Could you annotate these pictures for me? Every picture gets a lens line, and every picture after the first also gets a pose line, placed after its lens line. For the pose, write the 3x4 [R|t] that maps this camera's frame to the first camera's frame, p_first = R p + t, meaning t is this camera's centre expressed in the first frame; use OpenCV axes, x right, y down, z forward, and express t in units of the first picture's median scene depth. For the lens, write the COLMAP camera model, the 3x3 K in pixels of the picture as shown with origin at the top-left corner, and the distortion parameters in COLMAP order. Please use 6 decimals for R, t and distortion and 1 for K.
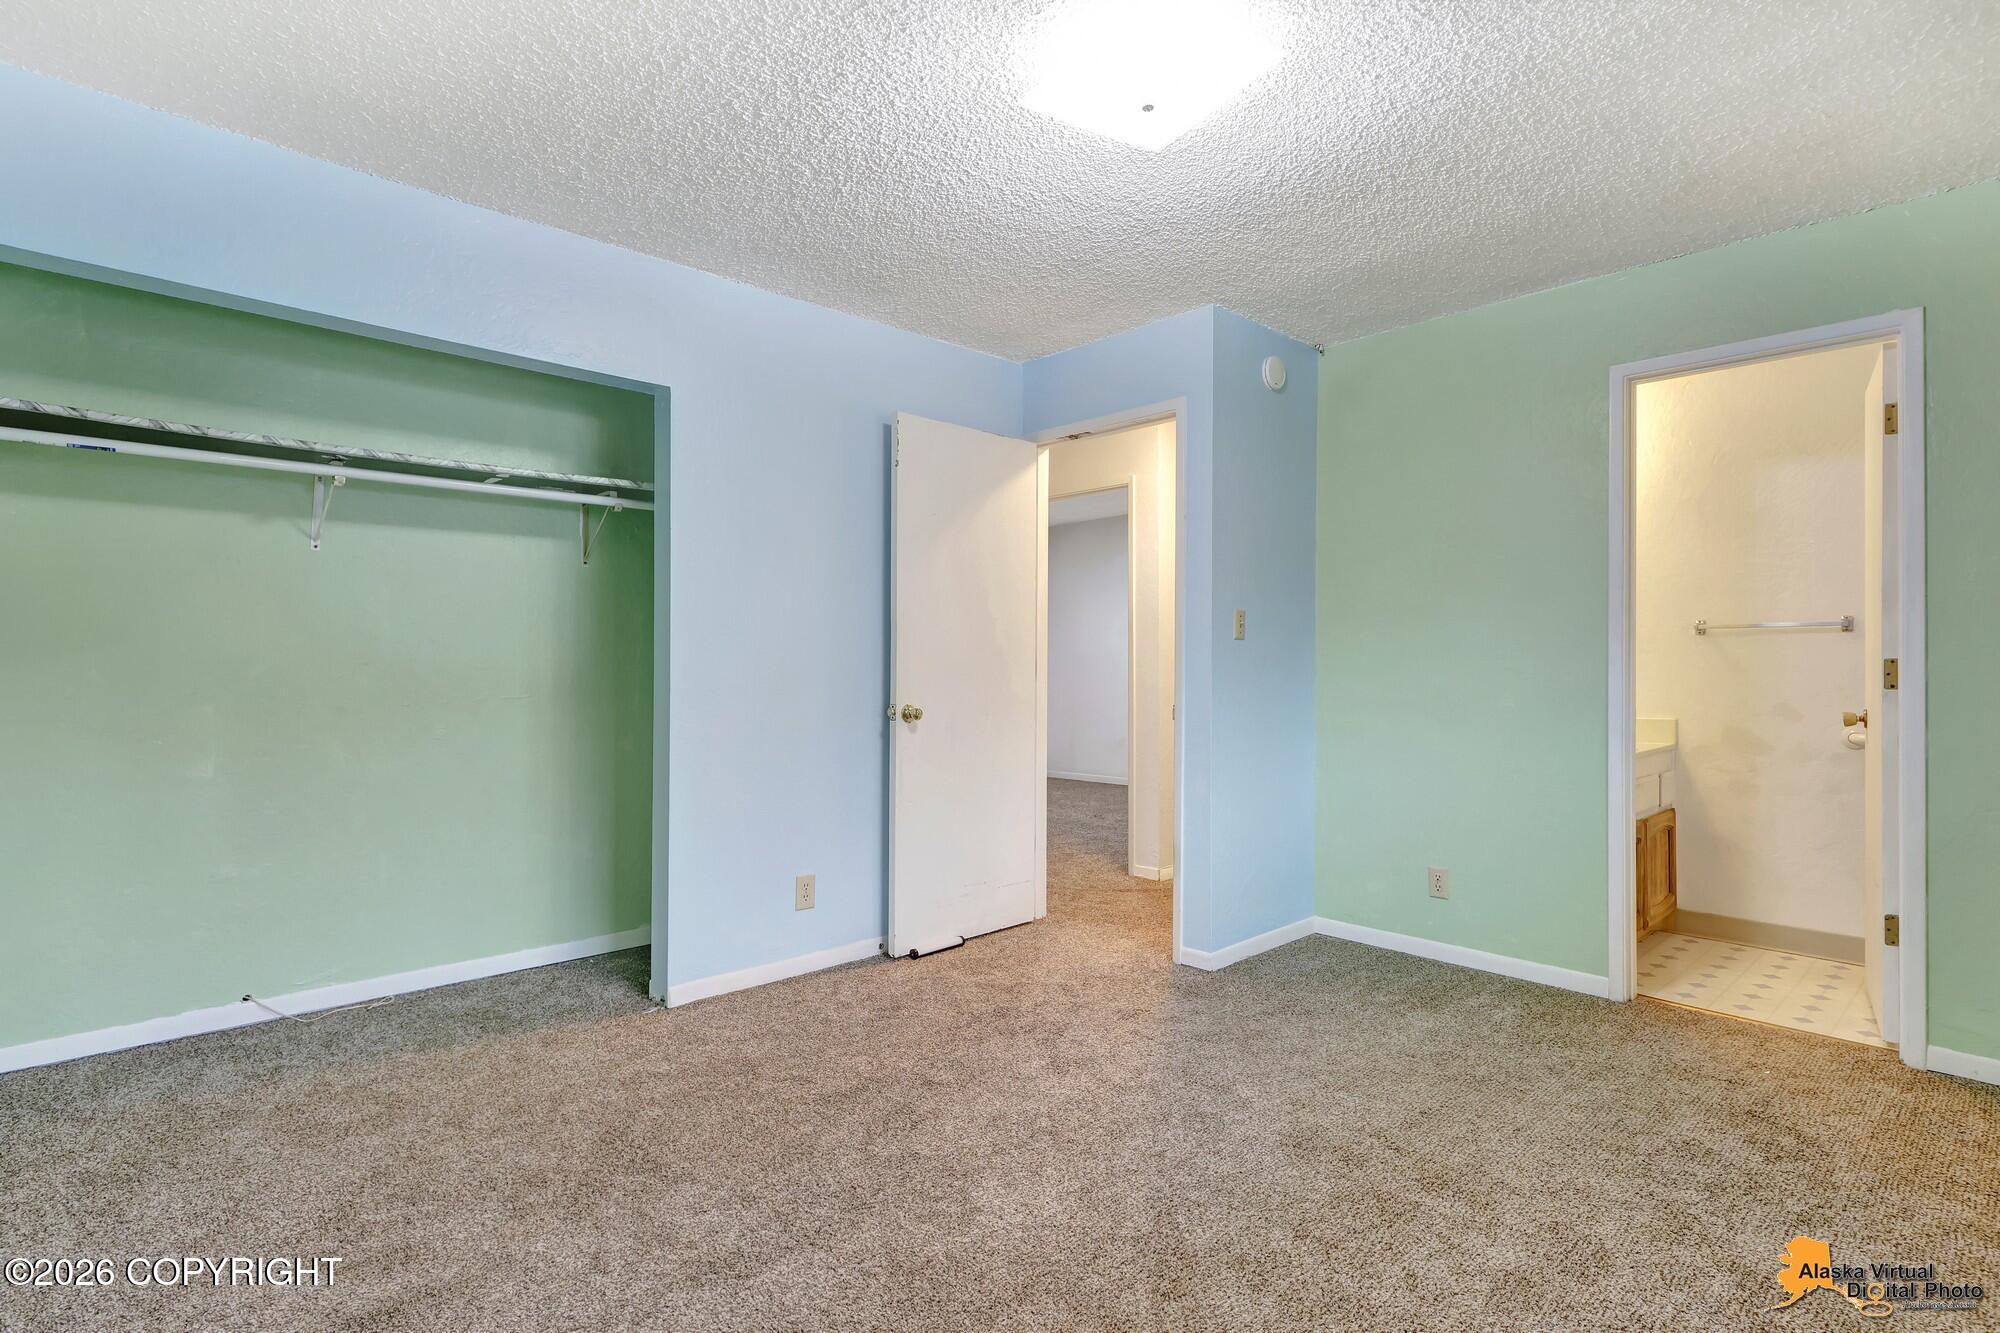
lens RADIAL K [[954.4, 0, 995.6], [0, 954.4, 662.3], [0, 0, 1]] dist [0.003802, -0.000169]
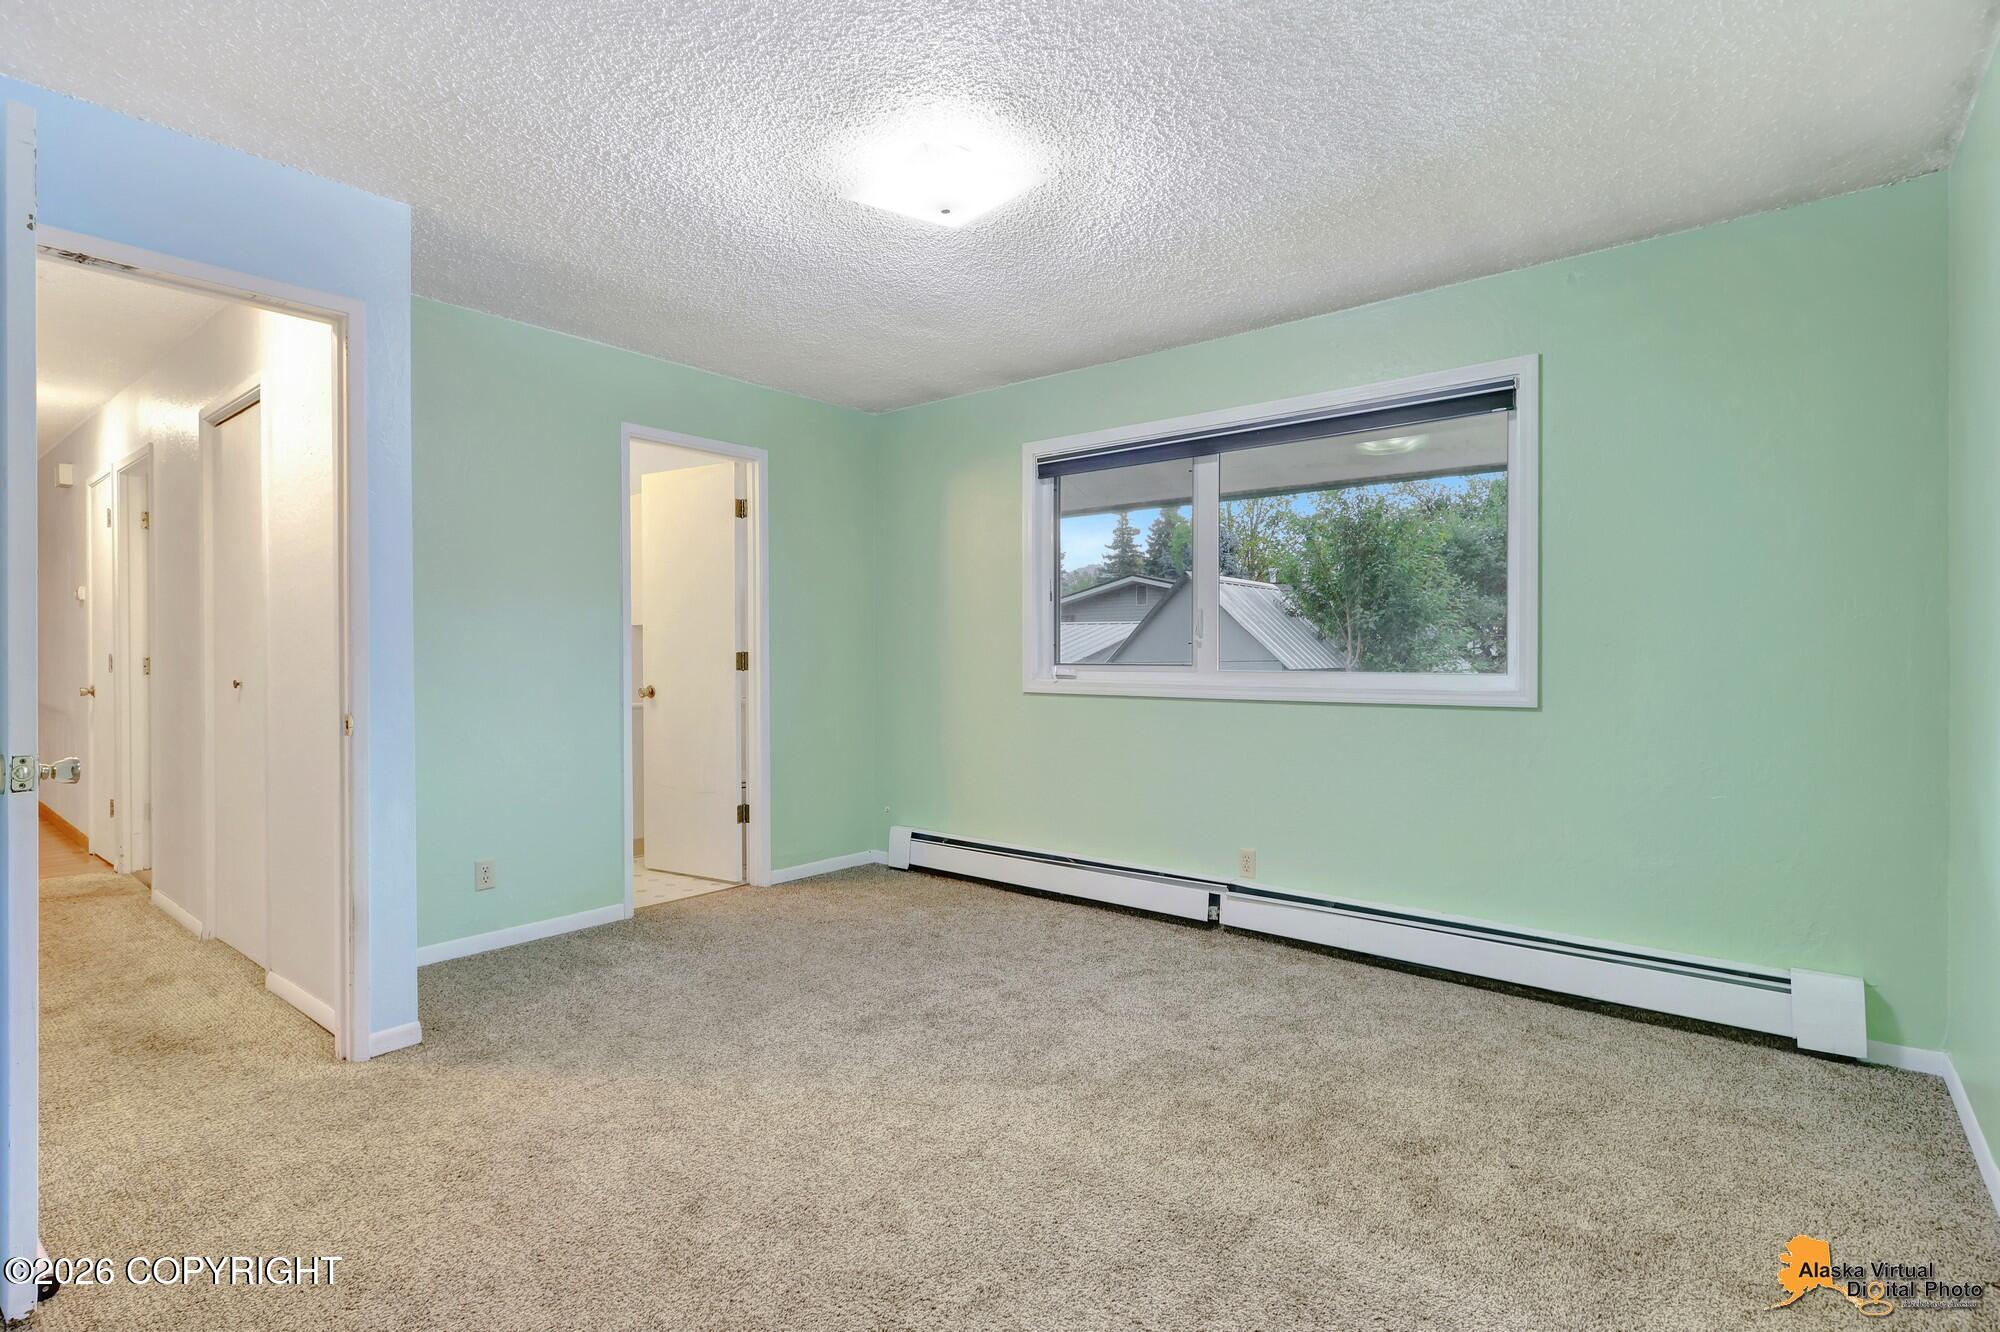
lens RADIAL K [[954.4, 0, 995.6], [0, 954.4, 661.8], [0, 0, 1]] dist [0.003802, -0.000169]
pose [[-0.136510, -0.009895, 0.990589, -0.675846], [-0.003011, 0.999950, 0.009574, -0.002802], [-0.990634, -0.001676, -0.136533, 0.685071]]
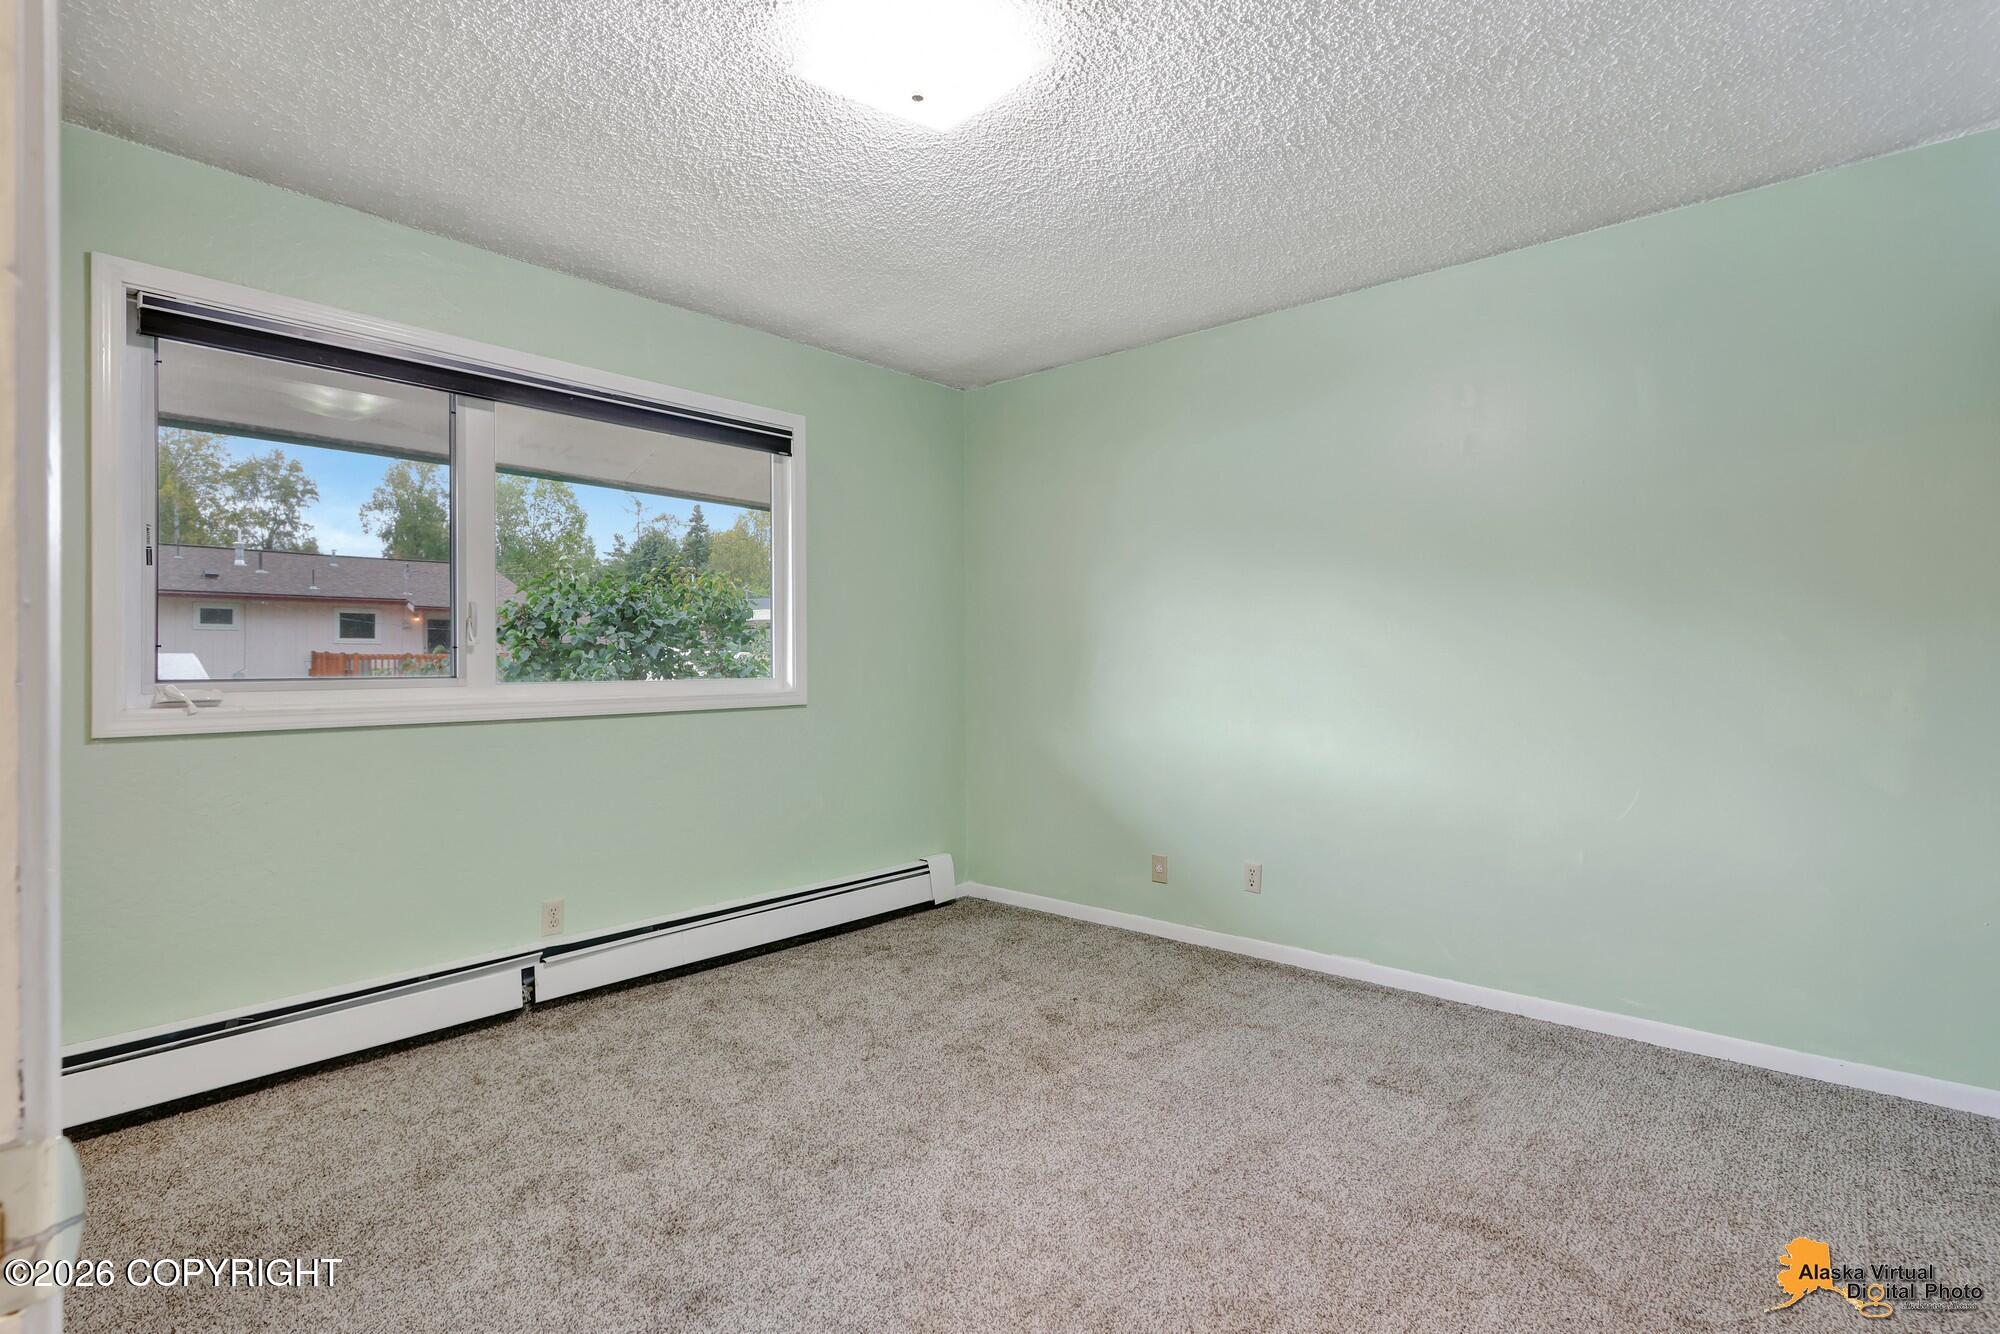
lens RADIAL K [[954.4, 0, 995.6], [0, 954.4, 662.8], [0, 0, 1]] dist [0.003802, -0.000169]
pose [[-0.995494, 0.001121, -0.094813, 0.106130], [0.001110, 0.999999, 0.000173, -0.000773], [0.094813, 0.000067, -0.995495, 1.228718]]
